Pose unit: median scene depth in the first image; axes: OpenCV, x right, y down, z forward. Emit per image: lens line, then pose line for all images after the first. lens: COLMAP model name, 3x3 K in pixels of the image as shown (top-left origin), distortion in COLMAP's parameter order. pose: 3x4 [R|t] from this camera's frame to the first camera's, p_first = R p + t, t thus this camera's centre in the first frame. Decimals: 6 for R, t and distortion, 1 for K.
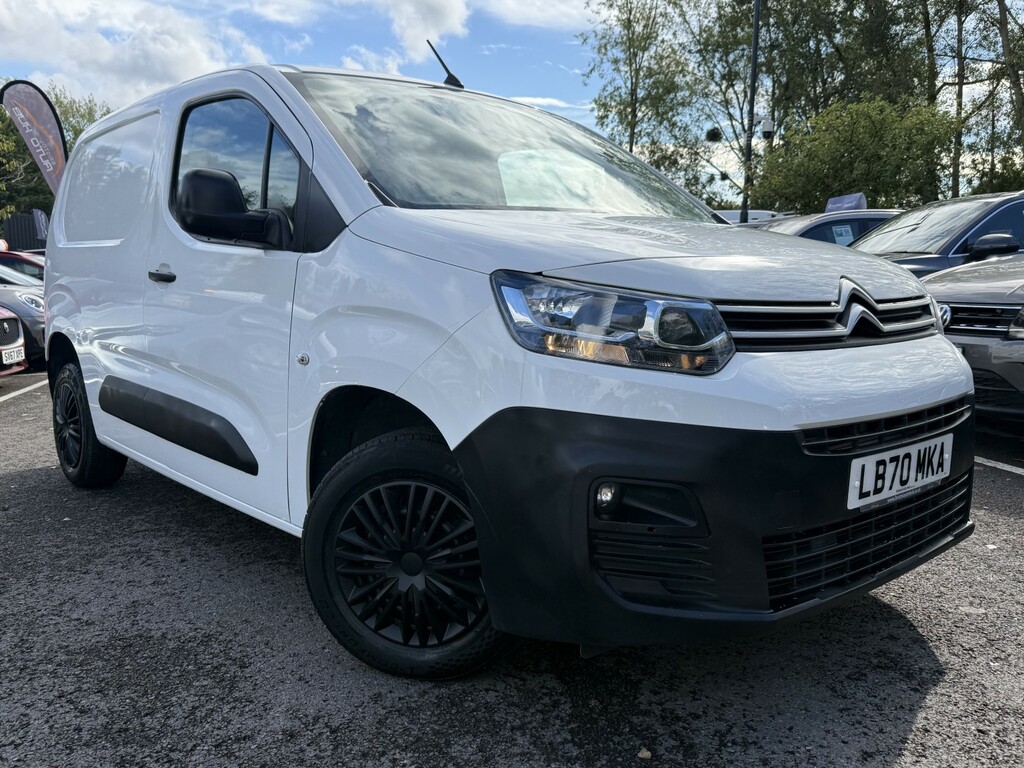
lens RADIAL K [[854.0, 0, 511.7], [0, 854.0, 384.5], [0, 0, 1]] dist [0.082046, -0.150536]
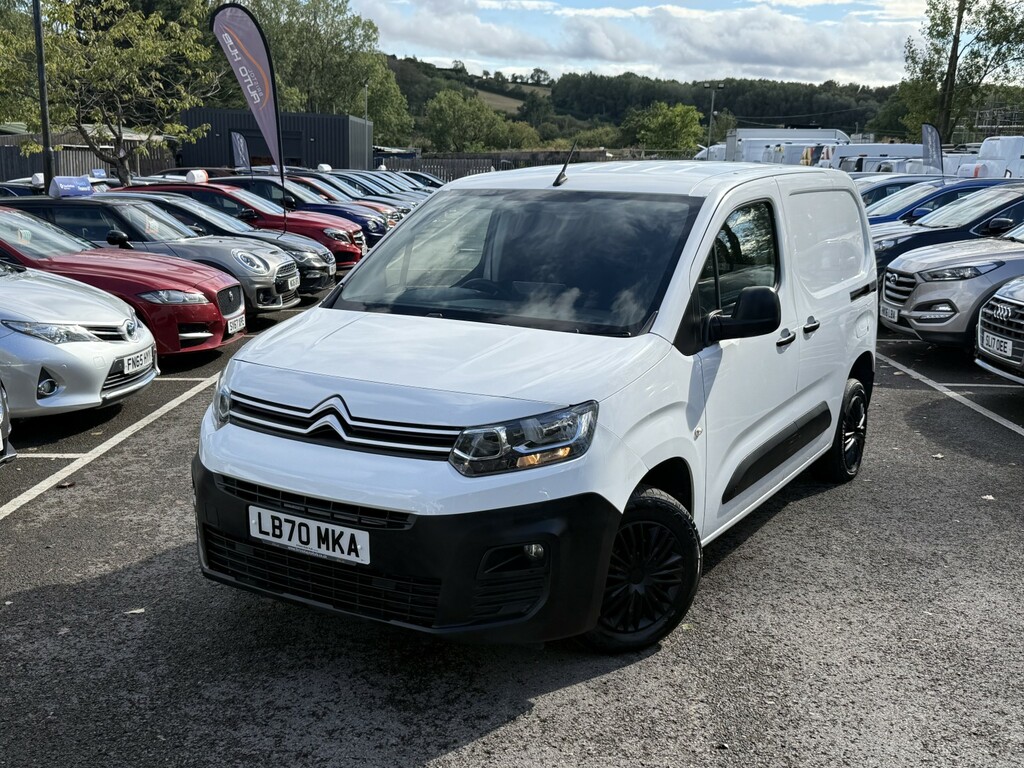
lens RADIAL K [[1095.6, 0, 509.4], [0, 1095.6, 386.4], [0, 0, 1]] dist [0.165408, -0.369442]
pose [[0.971713, 0.067785, -0.226226, 0.108604], [-0.053888, 0.996293, 0.067054, -0.246347], [0.229933, -0.052967, 0.971764, -0.698674]]
